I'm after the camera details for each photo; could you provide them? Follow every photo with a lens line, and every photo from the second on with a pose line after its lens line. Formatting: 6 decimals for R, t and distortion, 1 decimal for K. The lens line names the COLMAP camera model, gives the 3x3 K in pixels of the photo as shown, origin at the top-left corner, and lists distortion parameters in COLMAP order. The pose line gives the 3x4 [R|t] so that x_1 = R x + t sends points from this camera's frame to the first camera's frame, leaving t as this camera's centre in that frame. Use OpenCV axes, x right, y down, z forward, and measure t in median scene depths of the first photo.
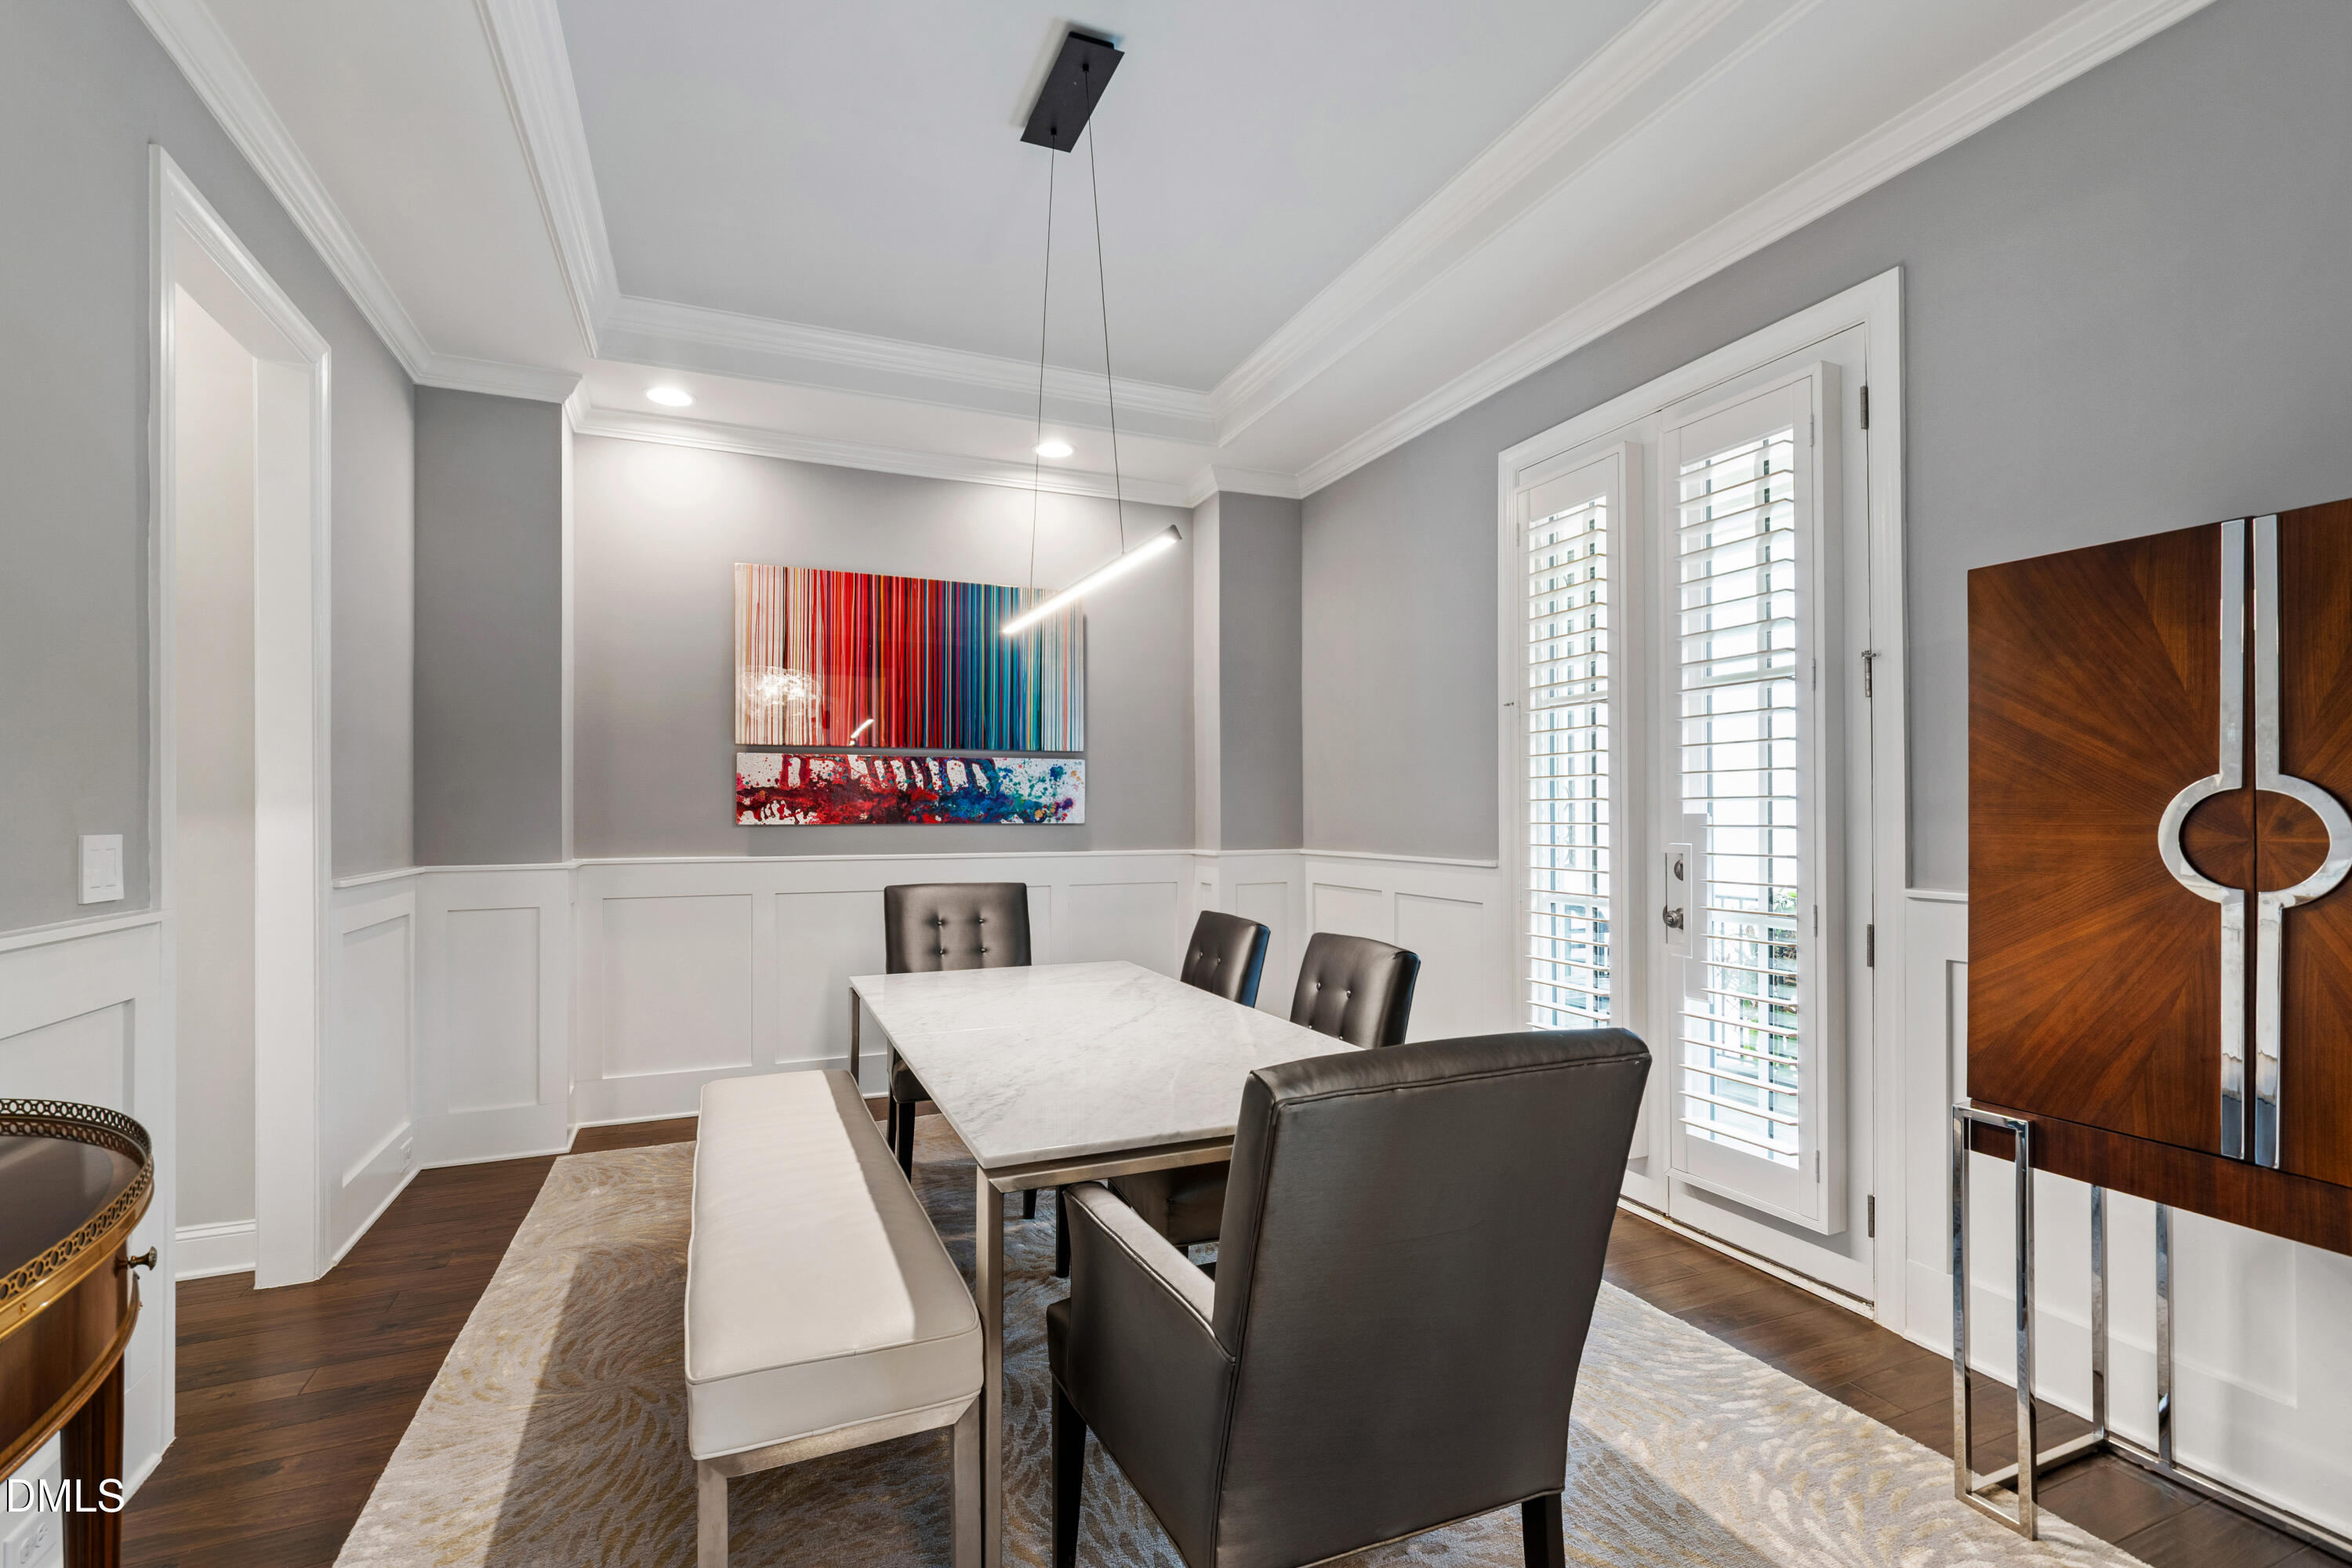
lens RADIAL K [[1036.1, 0, 1173.7], [0, 1036.1, 802.7], [0, 0, 1]] dist [0.003697, 0.000707]
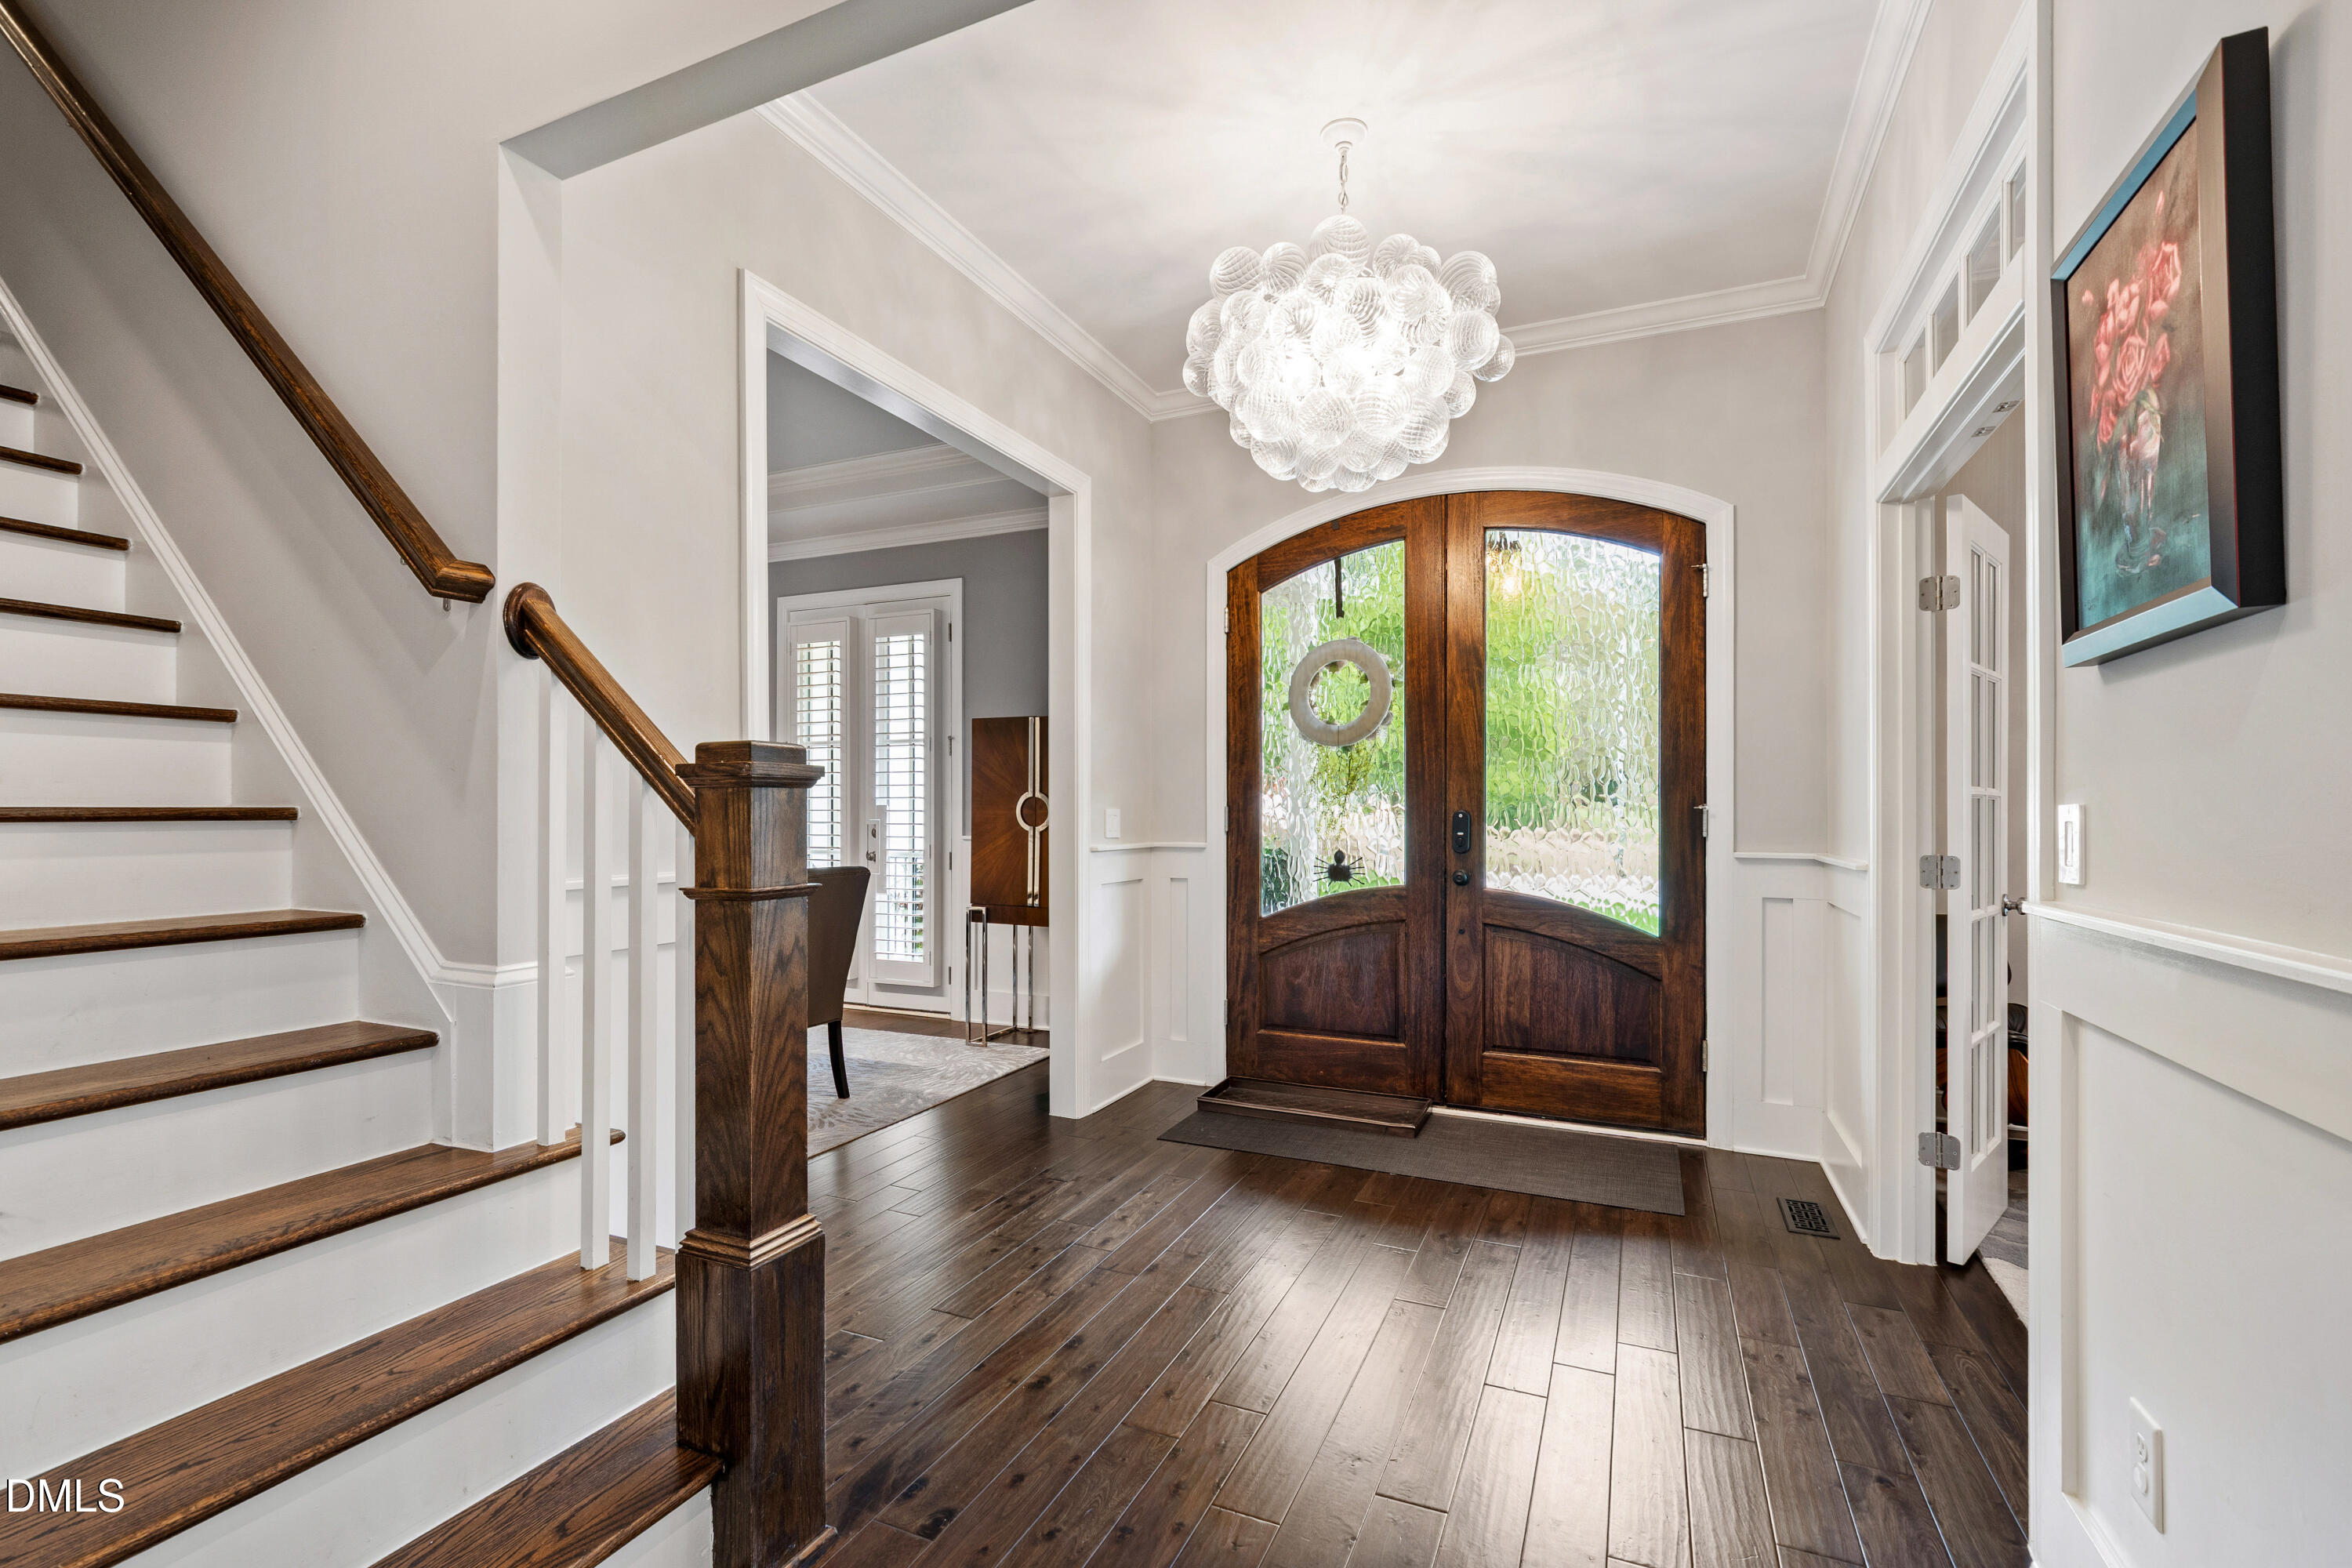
lens RADIAL K [[1036.1, 0, 1173.7], [0, 1036.1, 802.7], [0, 0, 1]] dist [0.003697, 0.000707]
pose [[0.732199, 0.007581, 0.681049, -0.539362], [-0.007763, 0.999966, -0.002785, 0.007290], [-0.681047, -0.003248, 0.732233, -1.027159]]
